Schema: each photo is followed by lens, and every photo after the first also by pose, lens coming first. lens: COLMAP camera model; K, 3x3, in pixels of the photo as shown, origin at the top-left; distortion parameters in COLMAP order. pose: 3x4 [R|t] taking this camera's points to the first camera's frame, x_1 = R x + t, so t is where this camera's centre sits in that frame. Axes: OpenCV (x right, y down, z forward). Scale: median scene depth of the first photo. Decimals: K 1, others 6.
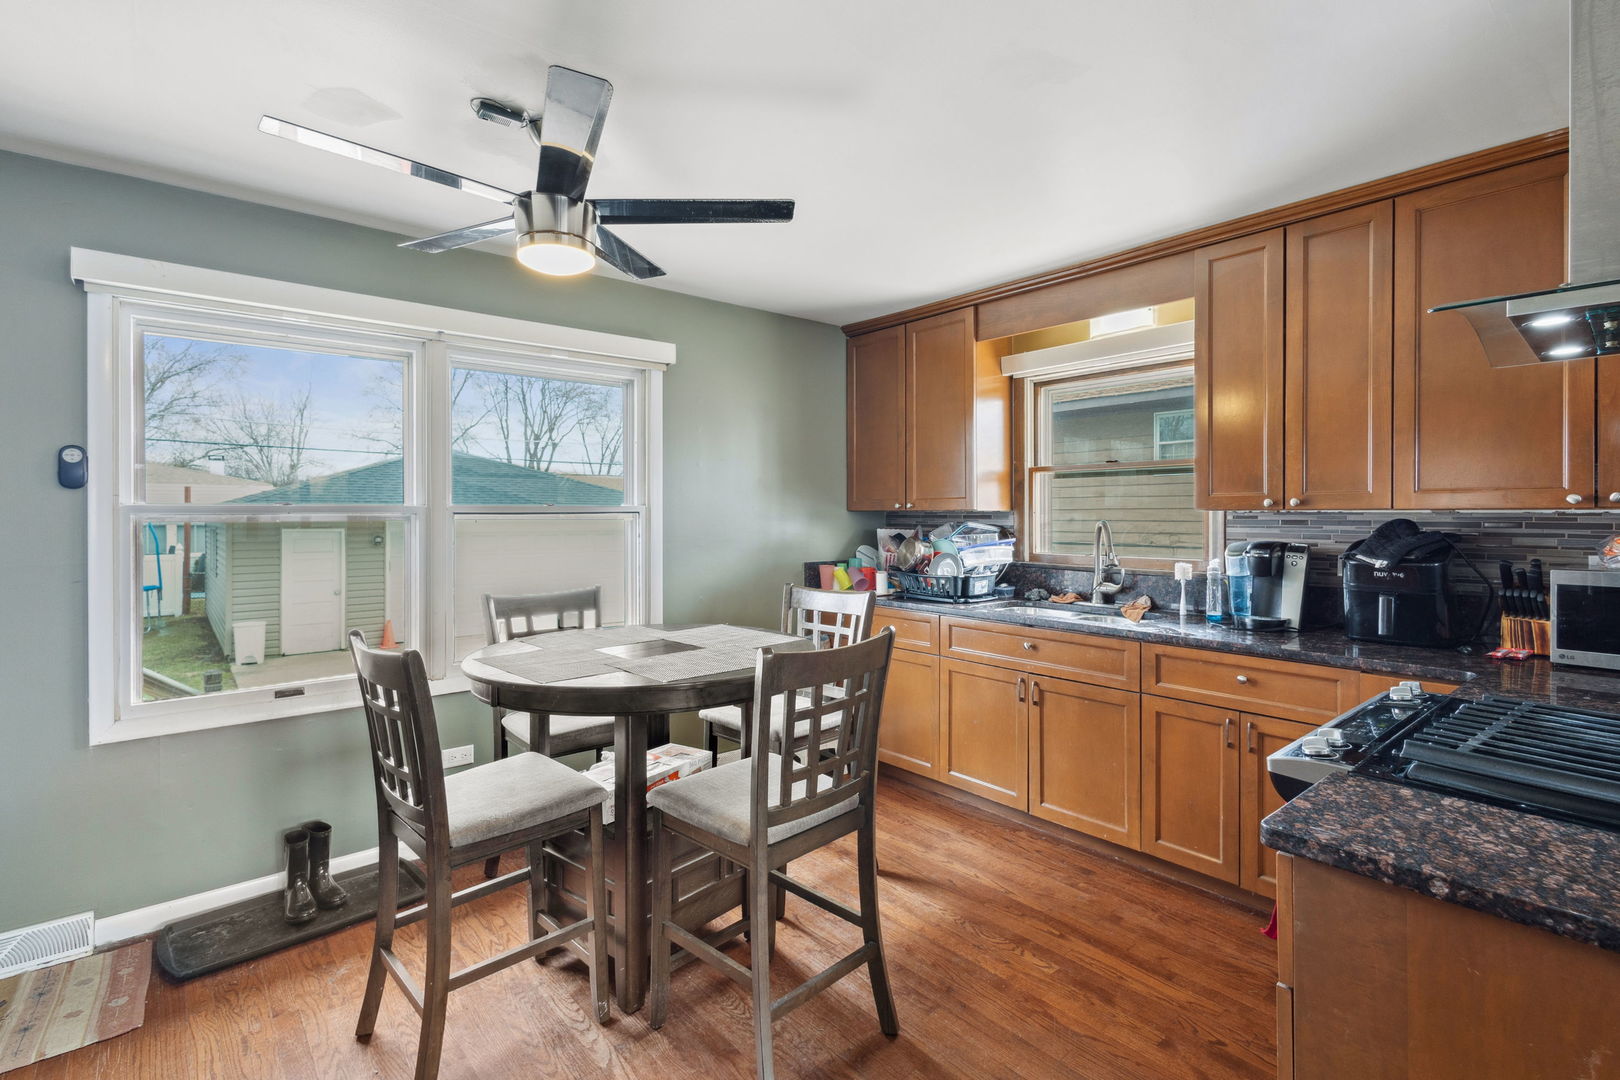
lens RADIAL K [[771.4, 0, 813.4], [0, 771.4, 516.1], [0, 0, 1]] dist [0.020110, -0.000789]
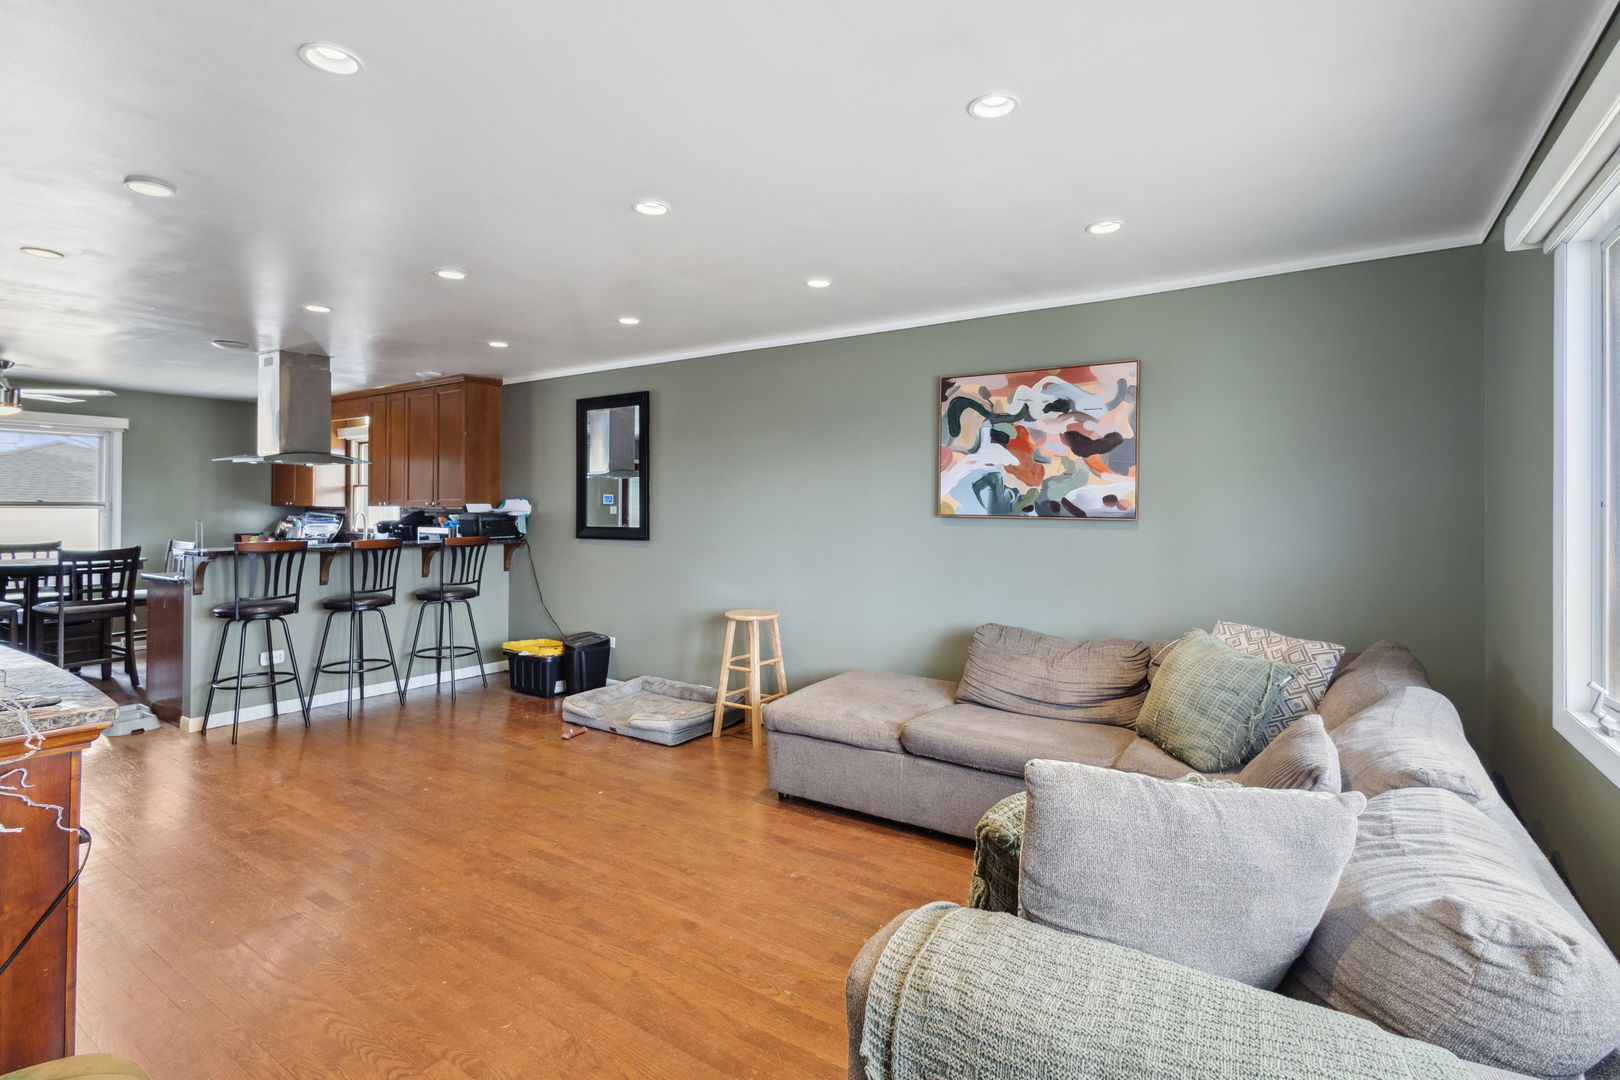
lens RADIAL K [[763.8, 0, 809.0], [0, 763.8, 512.5], [0, 0, 1]] dist [-0.003137, -0.000480]
pose [[0.965097, 0.012196, 0.261610, 0.987709], [-0.010942, 0.999921, -0.006251, 0.008345], [-0.261665, 0.003170, 0.965153, -1.322930]]
